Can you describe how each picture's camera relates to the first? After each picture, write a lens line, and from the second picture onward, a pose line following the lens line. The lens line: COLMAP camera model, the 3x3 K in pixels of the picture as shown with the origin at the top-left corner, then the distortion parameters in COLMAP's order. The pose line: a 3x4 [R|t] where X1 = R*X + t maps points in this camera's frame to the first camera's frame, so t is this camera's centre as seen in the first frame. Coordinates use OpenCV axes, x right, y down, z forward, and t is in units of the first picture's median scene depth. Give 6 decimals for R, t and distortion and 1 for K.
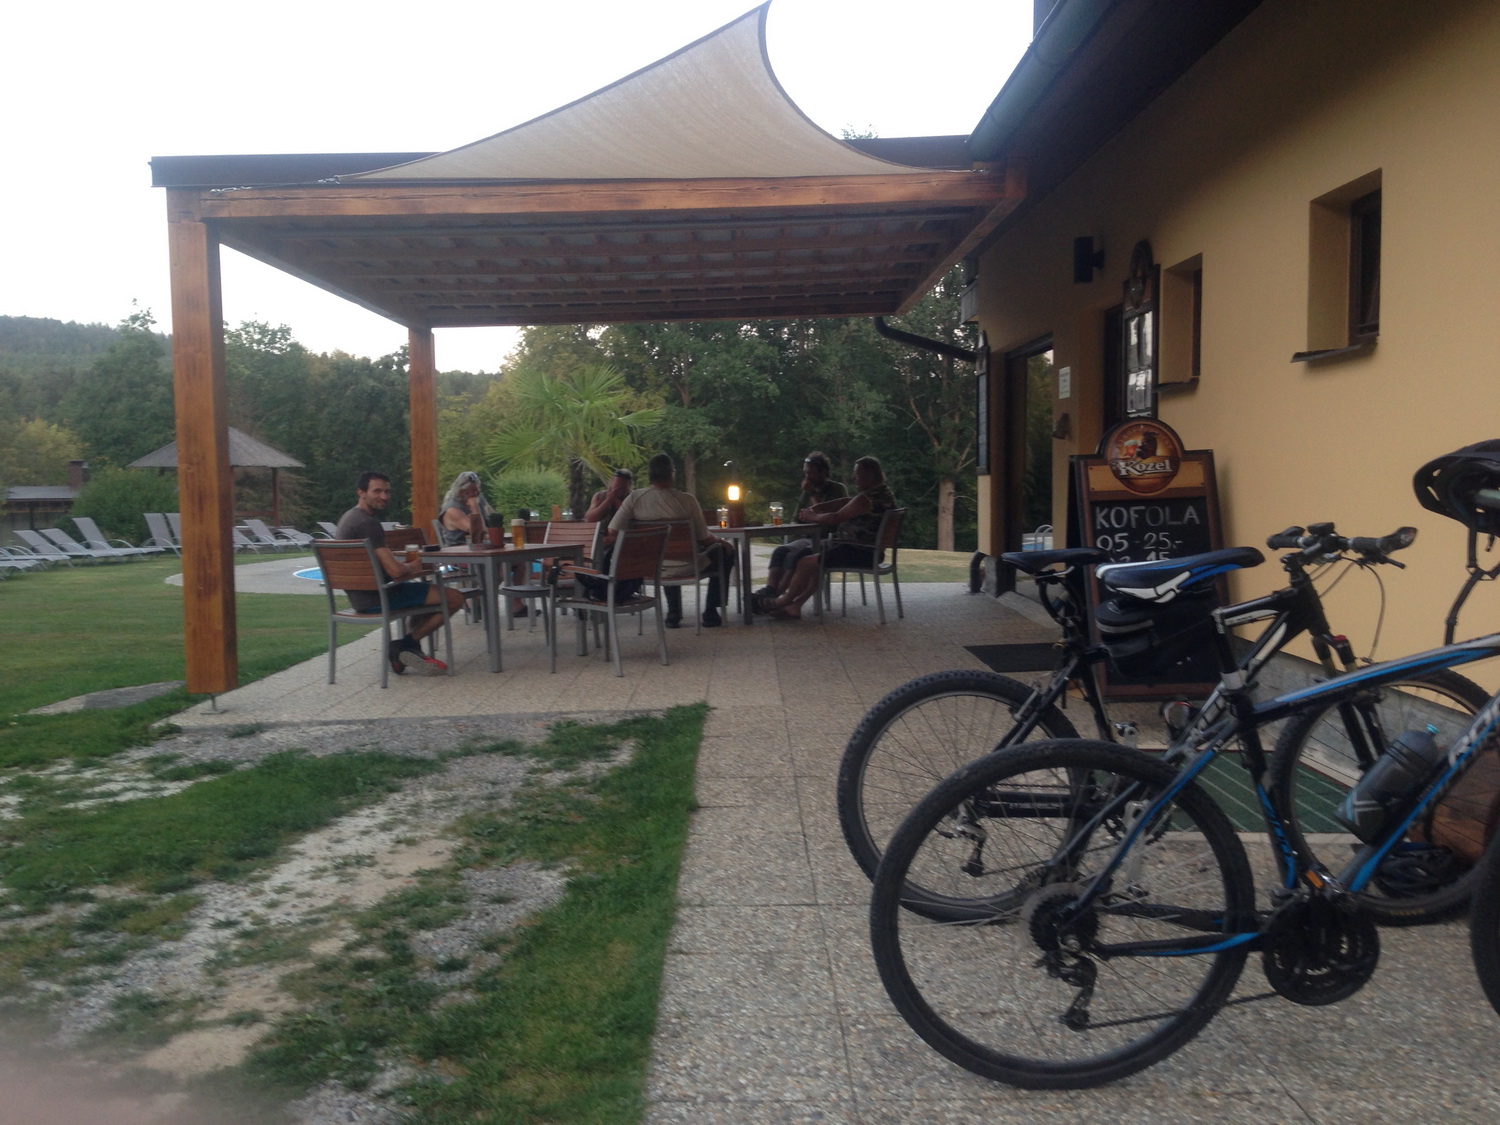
lens RADIAL K [[1408.0, 0, 751.7], [0, 1408.0, 580.0], [0, 0, 1]] dist [0.098111, 0.003140]
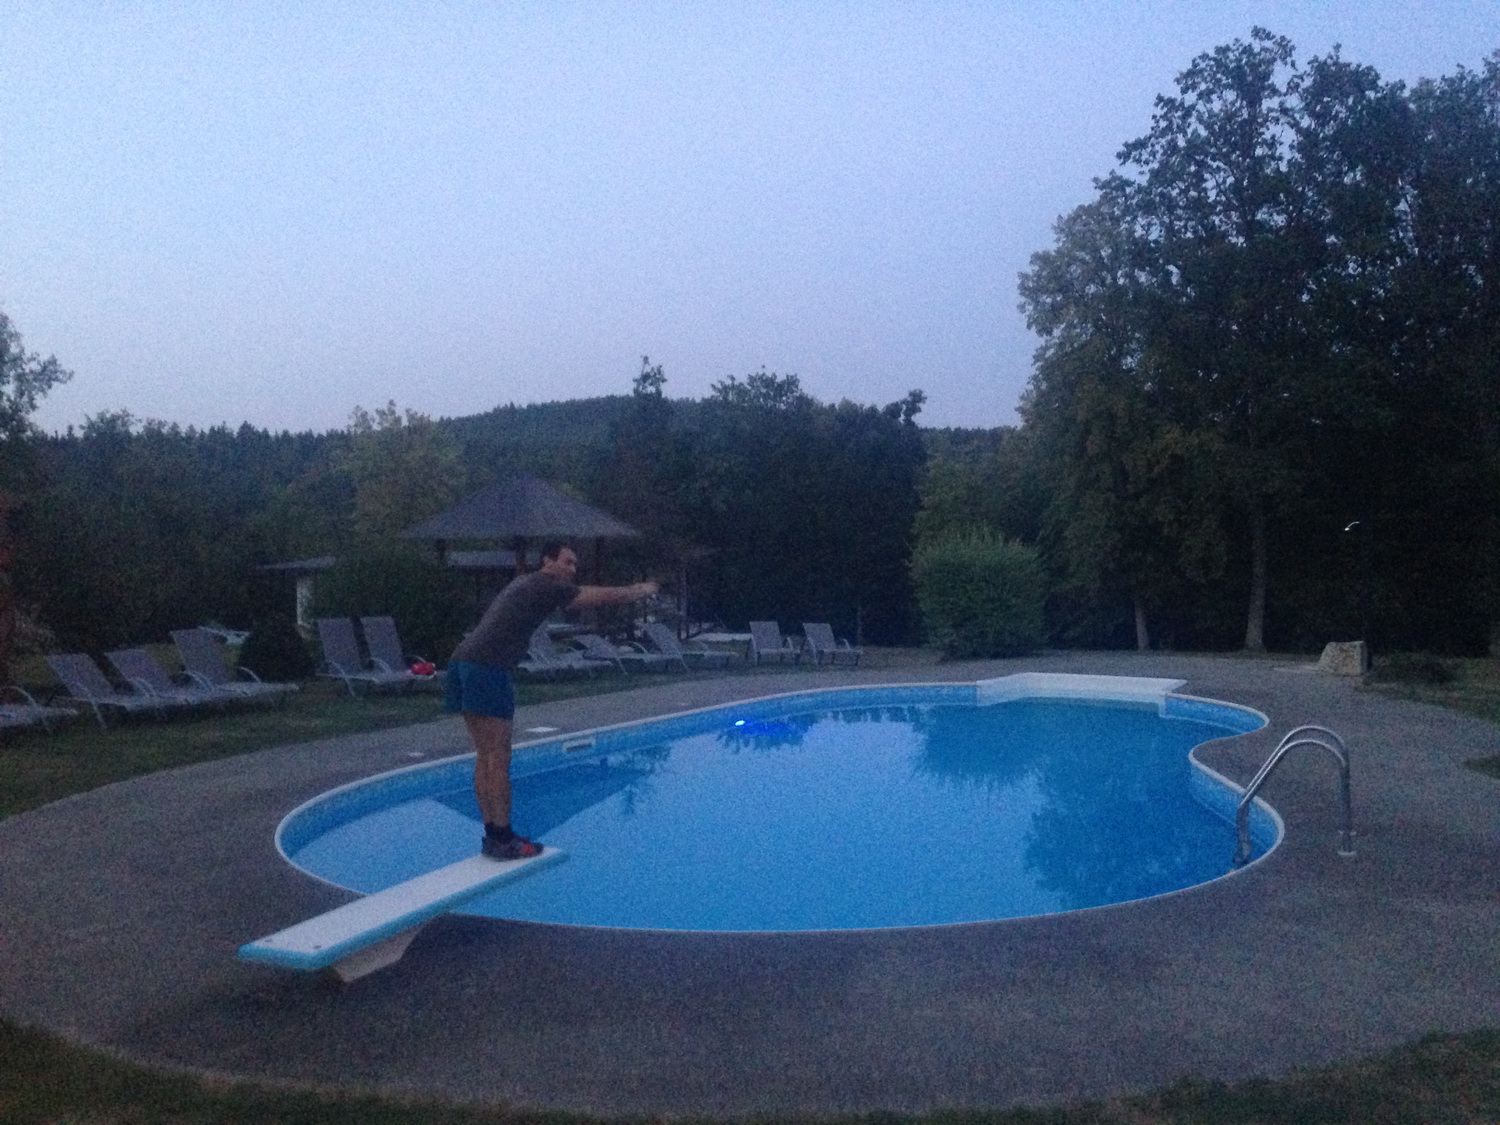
lens RADIAL K [[1373.2, 0, 750.0], [0, 1373.2, 562.5], [0, 0, 1]] dist [0.112757, -0.135035]
pose [[0.925432, 0.005564, -0.378873, -0.013901], [-0.024995, 0.998611, -0.046387, -0.019966], [0.378089, 0.052398, 0.924285, 0.218843]]
